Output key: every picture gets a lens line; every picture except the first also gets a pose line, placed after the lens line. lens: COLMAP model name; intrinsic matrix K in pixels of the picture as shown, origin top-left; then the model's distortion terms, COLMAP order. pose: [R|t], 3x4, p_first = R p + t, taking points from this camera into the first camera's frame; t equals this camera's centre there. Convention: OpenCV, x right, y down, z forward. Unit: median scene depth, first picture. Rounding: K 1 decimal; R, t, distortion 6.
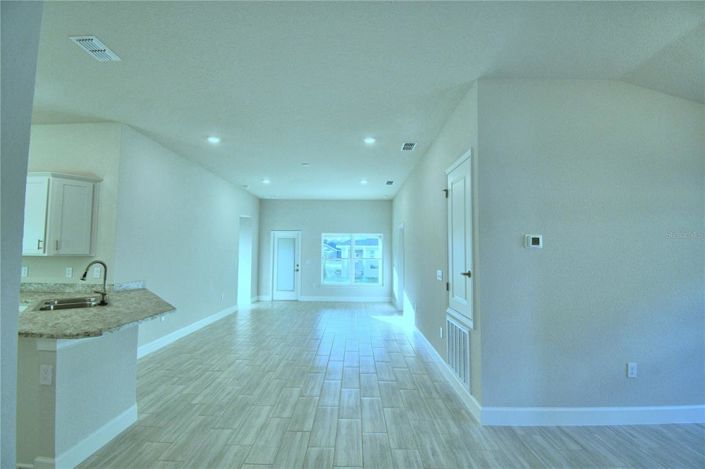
lens RADIAL K [[315.1, 0, 351.6], [0, 315.1, 229.4], [0, 0, 1]] dist [-0.013380, -0.007377]
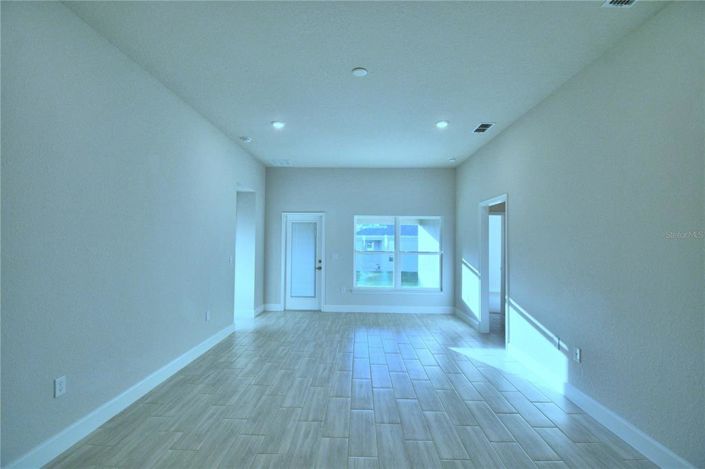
lens RADIAL K [[315.1, 0, 350.2], [0, 315.1, 226.3], [0, 0, 1]] dist [-0.013380, -0.007377]
pose [[0.999695, 0.001441, -0.024661, -0.087496], [-0.000485, 0.999250, 0.038730, 0.008358], [0.024698, -0.038706, 0.998945, 0.301141]]
